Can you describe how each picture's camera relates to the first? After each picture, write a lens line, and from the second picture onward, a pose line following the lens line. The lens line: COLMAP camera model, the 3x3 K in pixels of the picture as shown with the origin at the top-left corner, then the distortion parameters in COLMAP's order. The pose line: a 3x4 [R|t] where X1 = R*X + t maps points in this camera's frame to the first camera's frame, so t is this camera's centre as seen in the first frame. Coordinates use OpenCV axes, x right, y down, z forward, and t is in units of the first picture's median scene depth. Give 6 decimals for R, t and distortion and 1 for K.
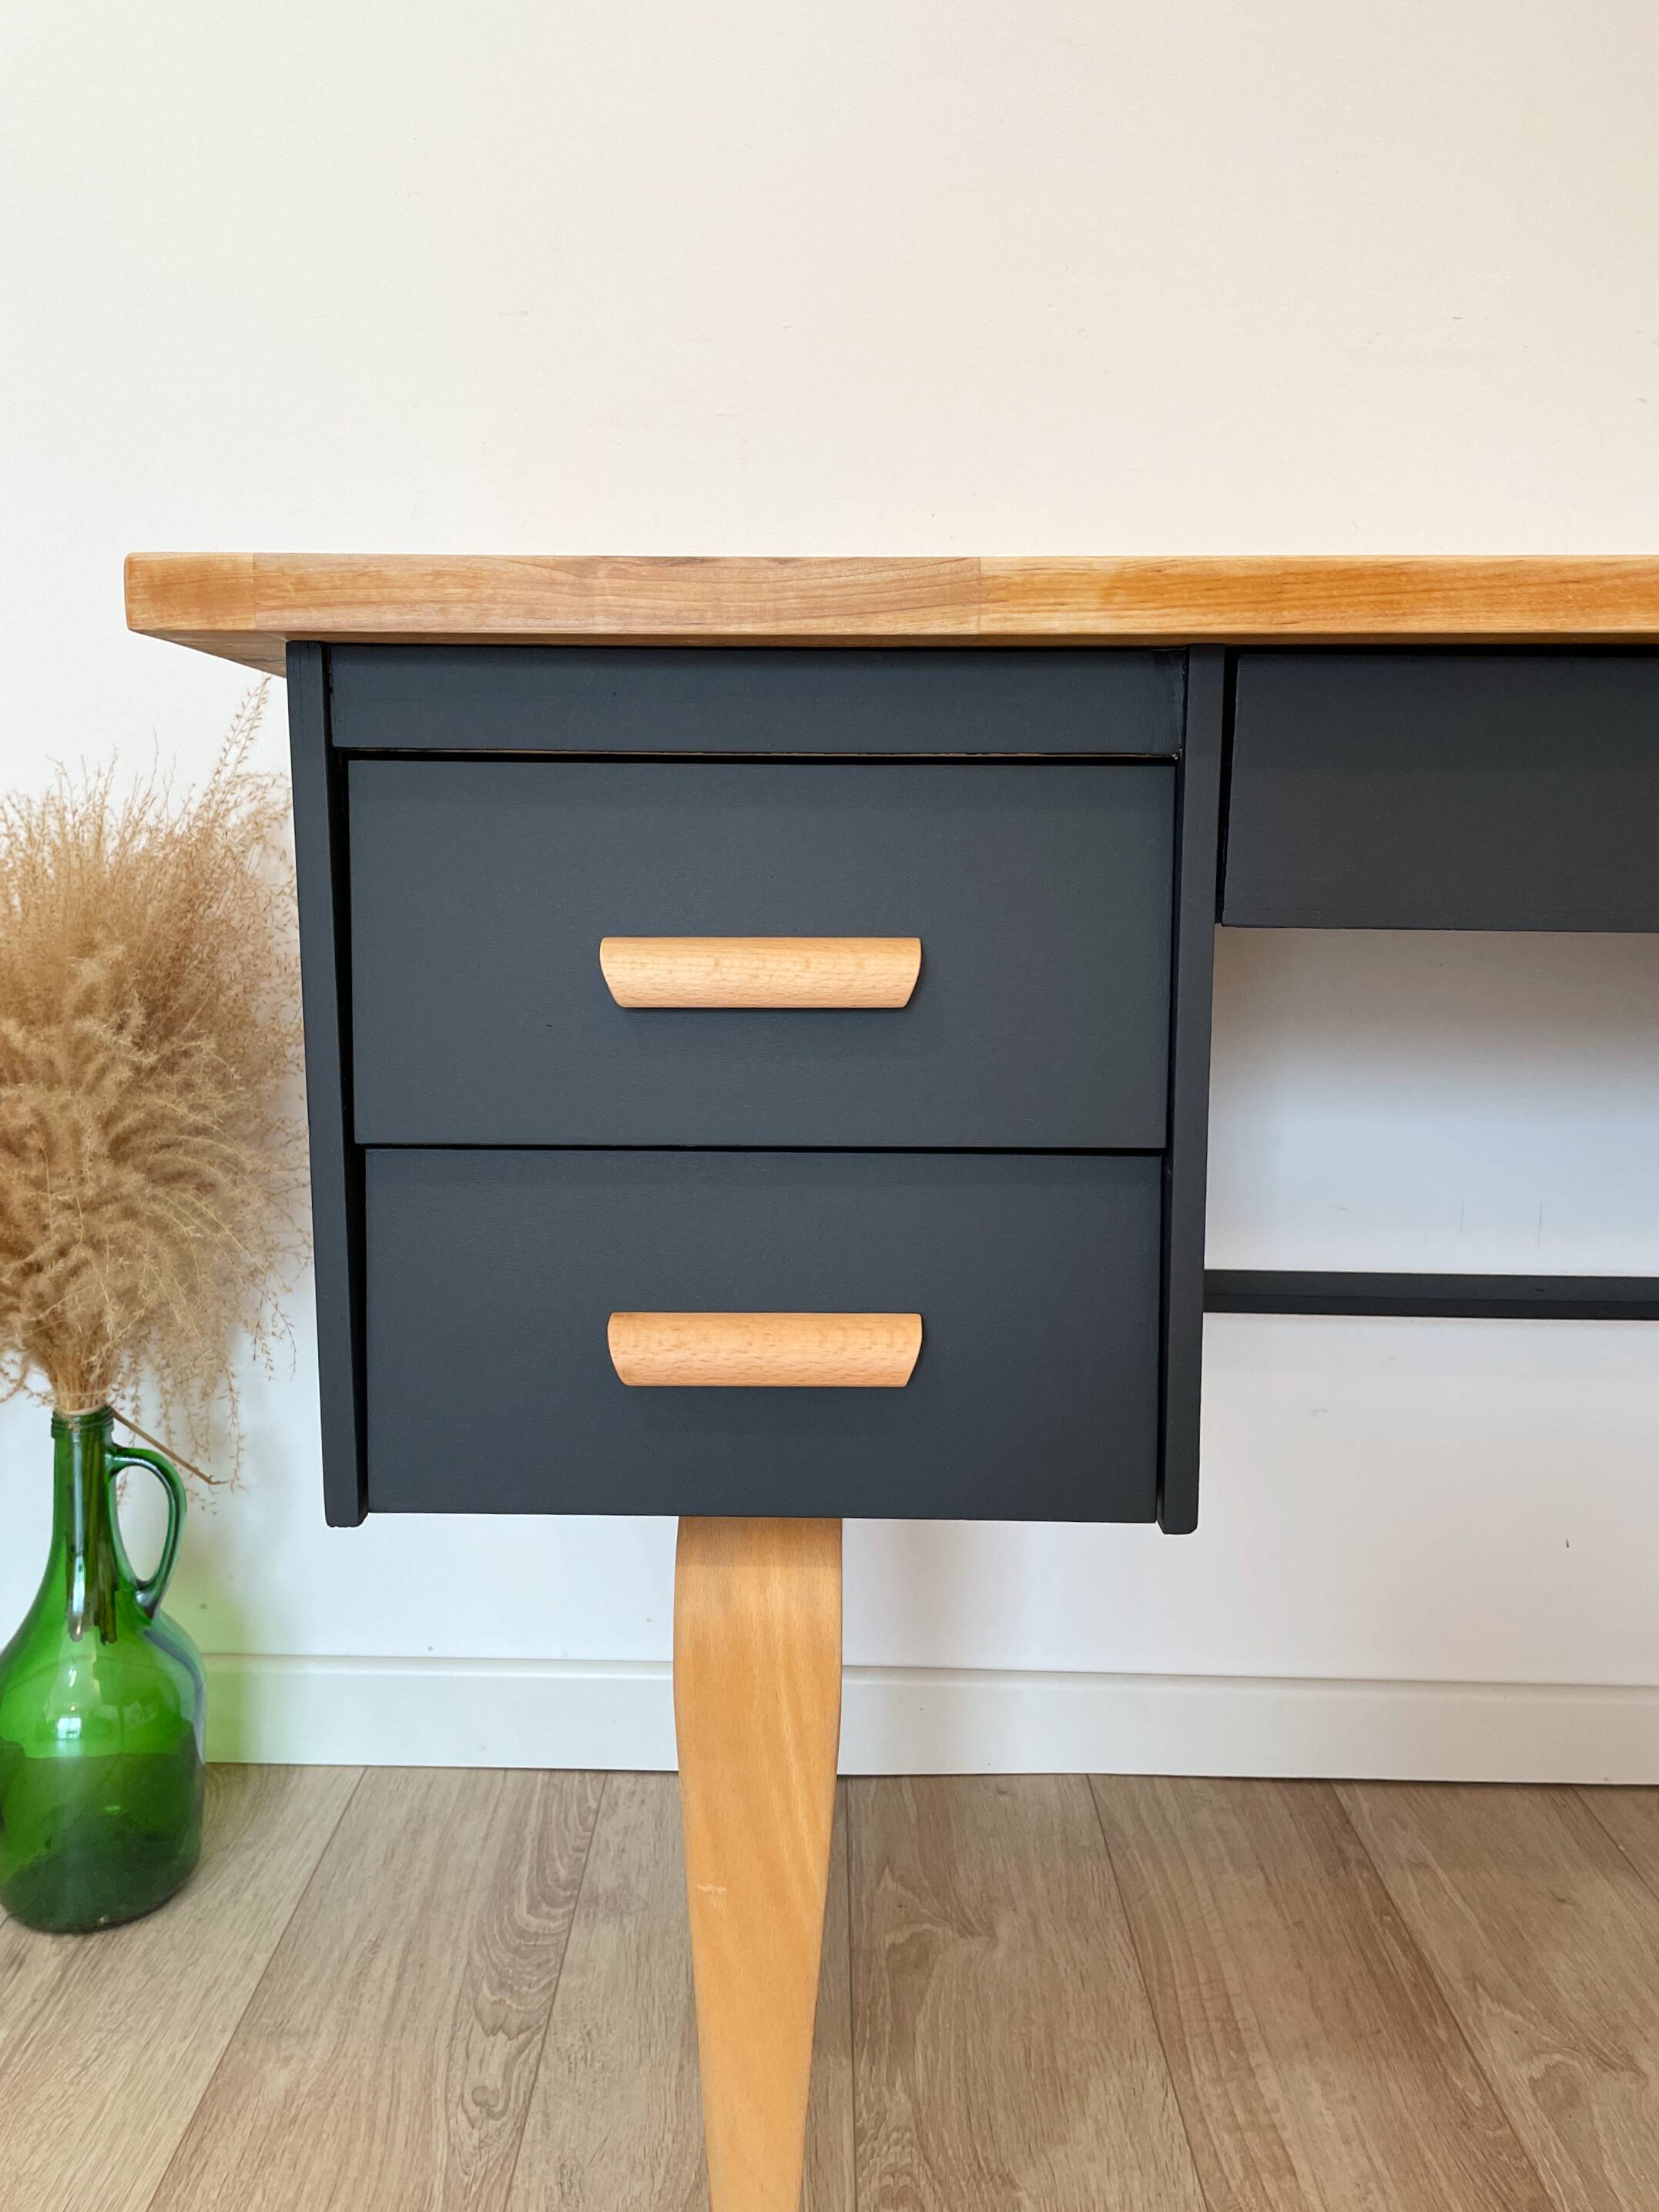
lens RADIAL K [[1741.3, 0, 810.3], [0, 1741.3, 1085.4], [0, 0, 1]] dist [0.078672, -0.113625]
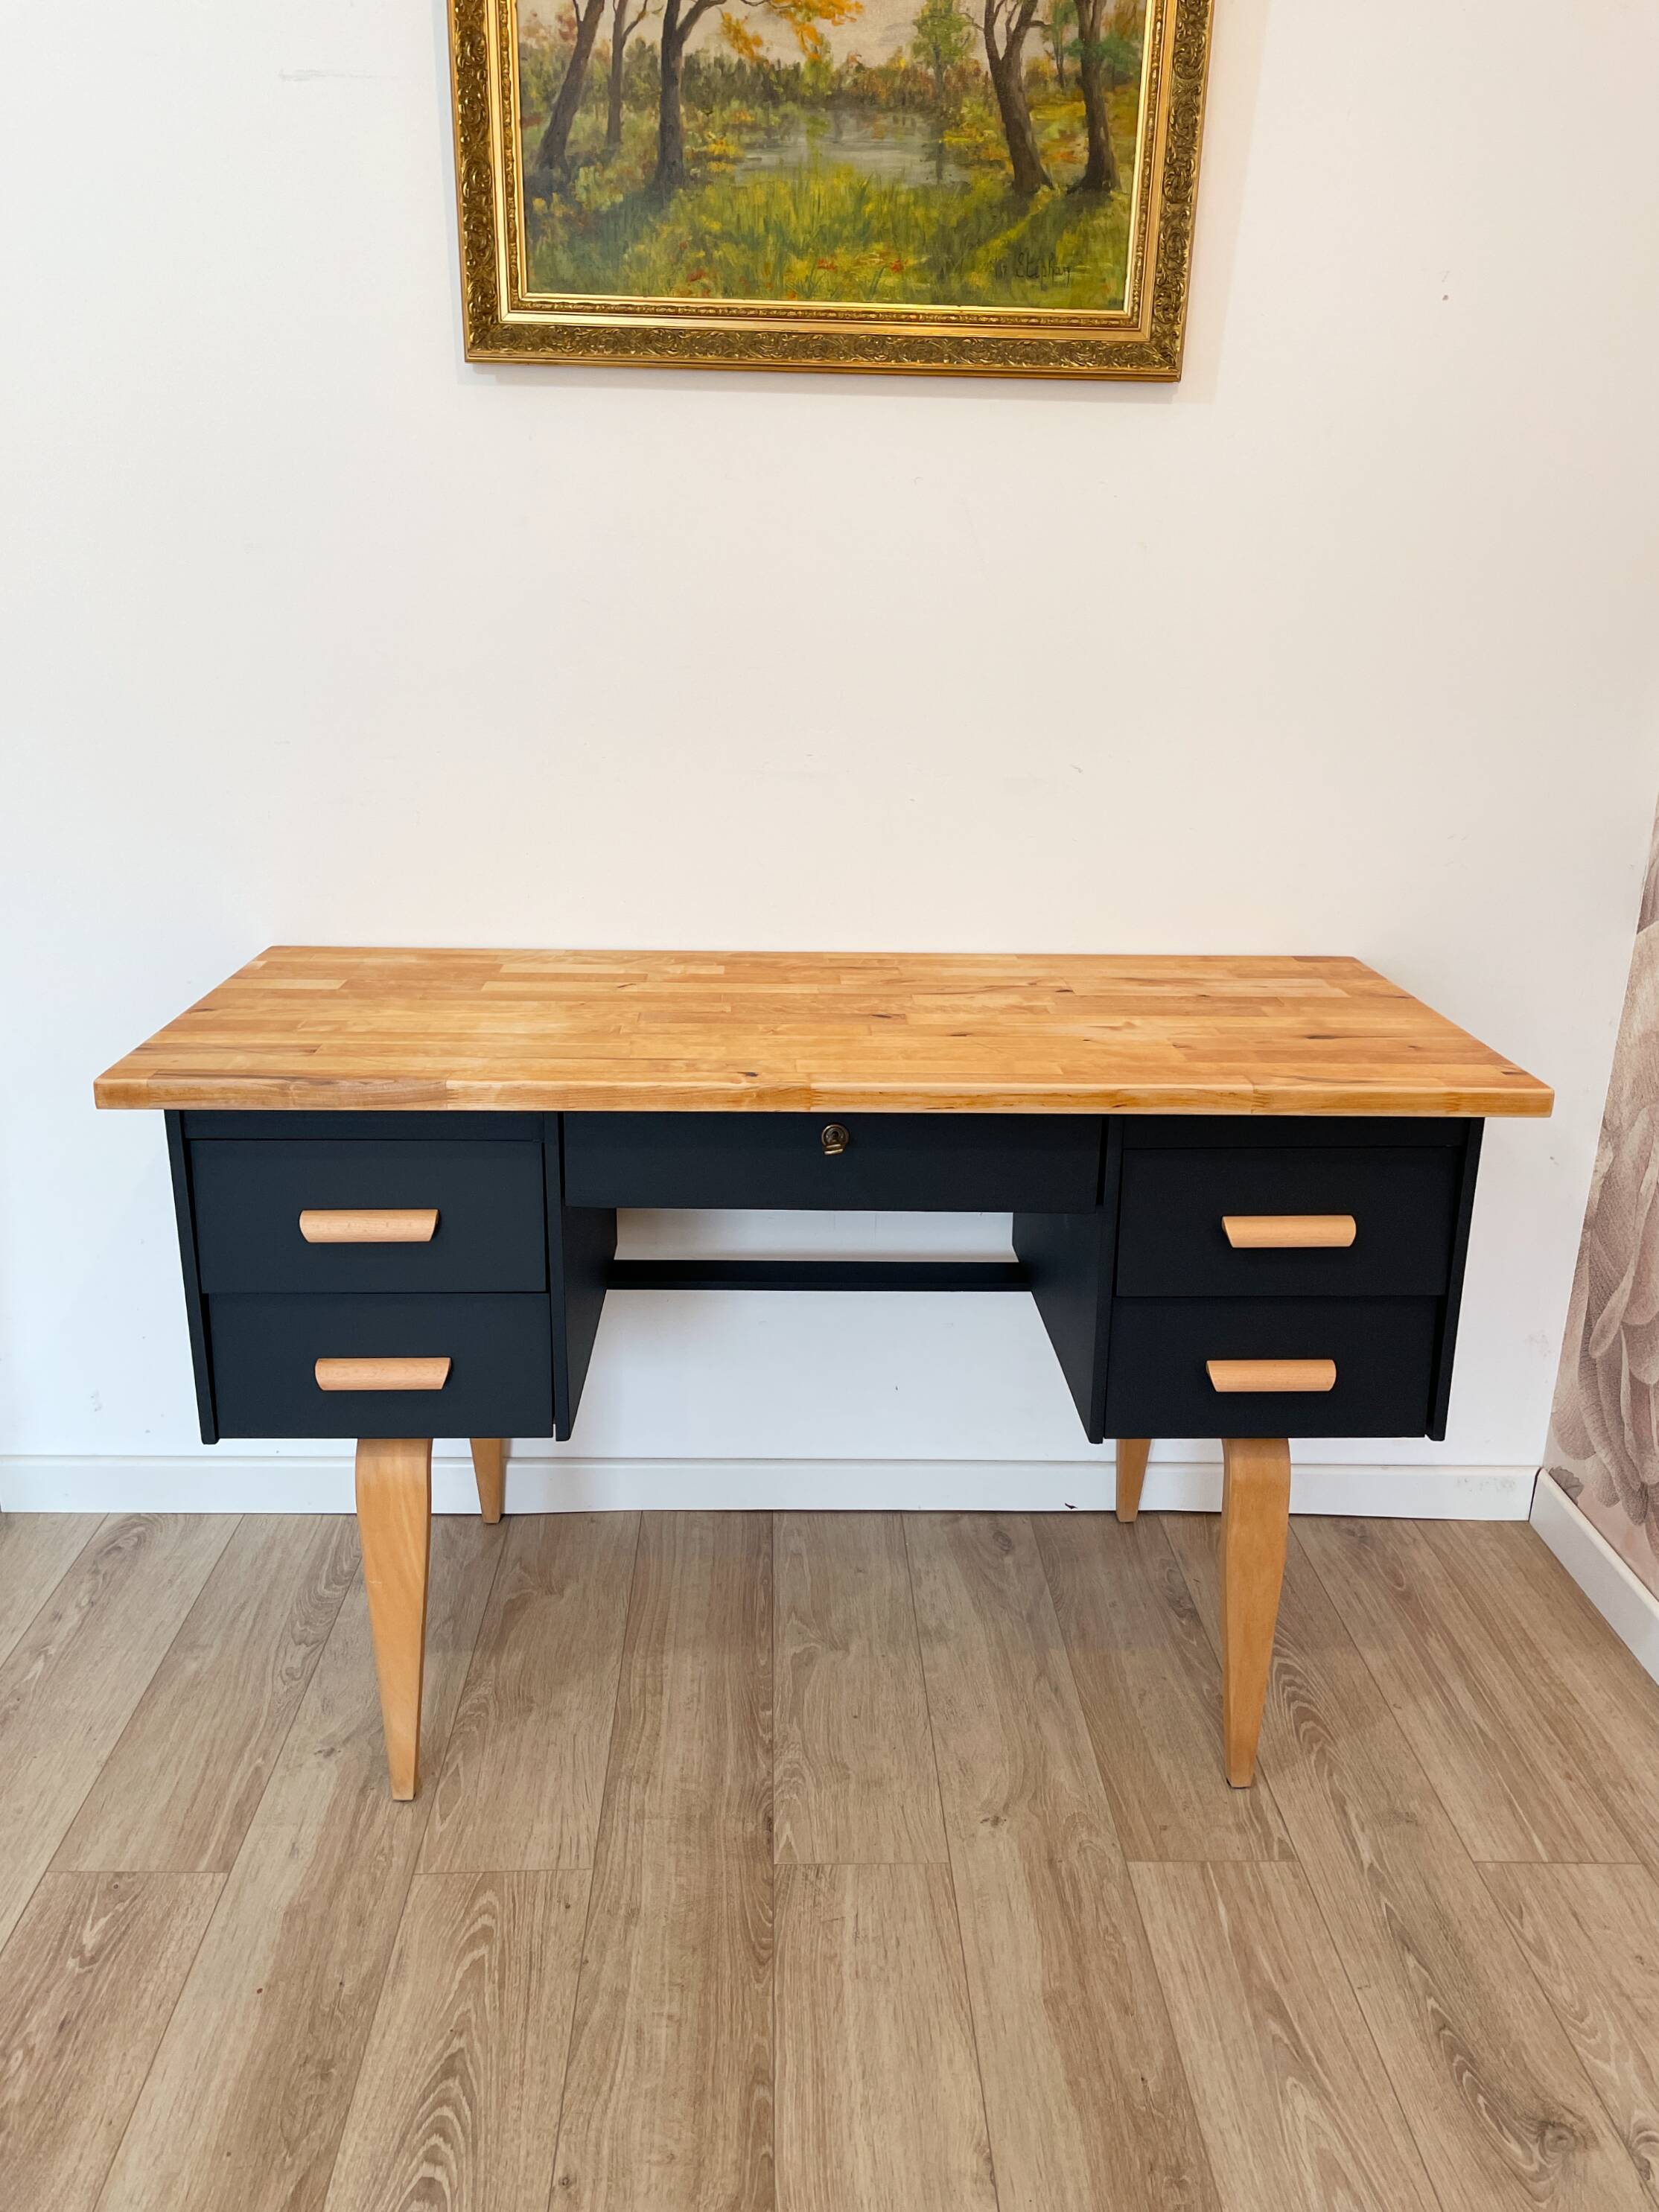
lens RADIAL K [[1687.5, 0, 841.7], [0, 1687.5, 1094.5], [0, 0, 1]] dist [0.080228, -0.113641]
pose [[0.998740, -0.001504, 0.050167, 0.337043], [-0.006770, 0.986377, 0.164359, -0.407755], [-0.049731, -0.164491, 0.985124, -0.847536]]
